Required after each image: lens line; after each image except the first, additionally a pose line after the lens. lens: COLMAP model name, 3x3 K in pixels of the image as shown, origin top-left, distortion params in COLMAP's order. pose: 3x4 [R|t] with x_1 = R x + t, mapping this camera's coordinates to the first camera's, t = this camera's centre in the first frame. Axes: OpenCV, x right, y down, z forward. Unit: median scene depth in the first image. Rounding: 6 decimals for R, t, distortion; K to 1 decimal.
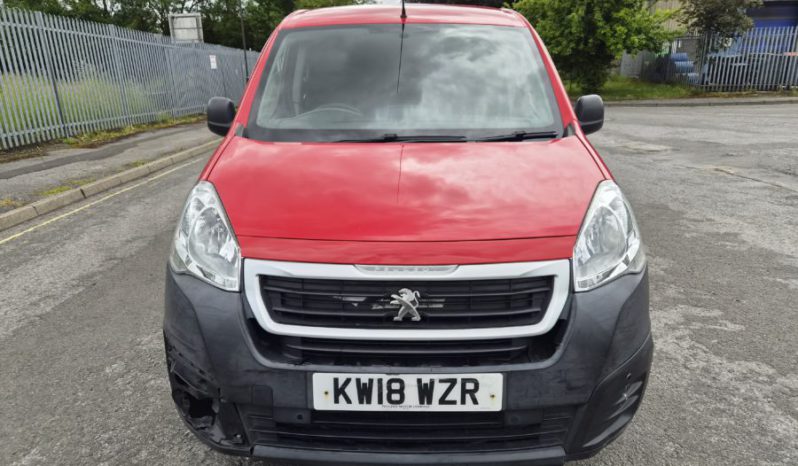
lens RADIAL K [[536.8, 0, 394.5], [0, 536.8, 230.9], [0, 0, 1]] dist [0.073061, -0.063605]
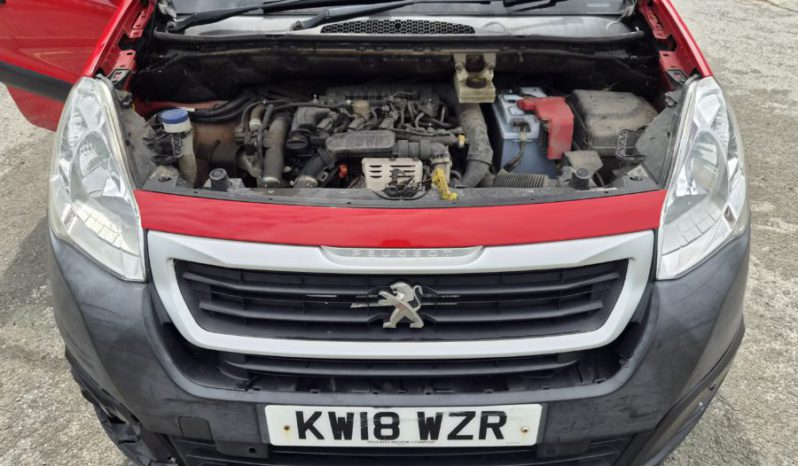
lens RADIAL K [[536.0, 0, 398.4], [0, 536.0, 230.2], [0, 0, 1]] dist [0.074942, -0.064247]
pose [[0.999741, -0.005217, 0.022152, 0.003150], [-0.001888, 0.951014, 0.309143, -0.153641], [-0.022680, -0.309105, 0.950758, 0.402421]]
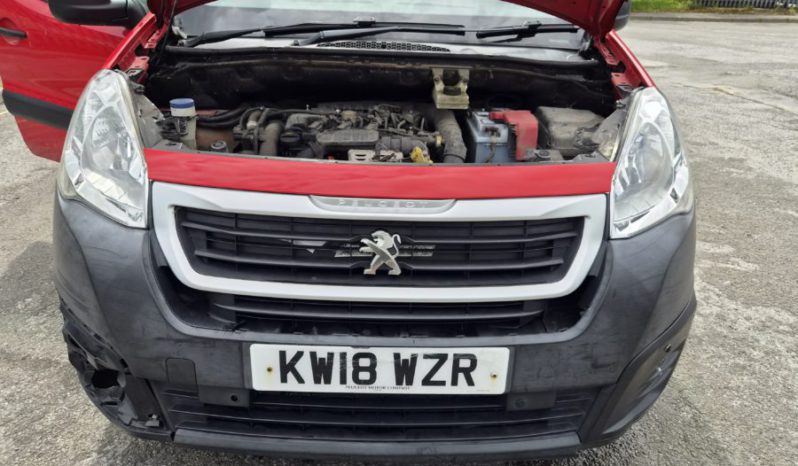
lens RADIAL K [[536.8, 0, 394.5], [0, 536.8, 230.9], [0, 0, 1]] dist [0.073061, -0.063605]
pose [[0.998683, 0.022097, 0.046301, 0.004840], [-0.029004, 0.987602, 0.154273, -0.003830], [-0.042318, -0.155413, 0.986943, 0.290763]]
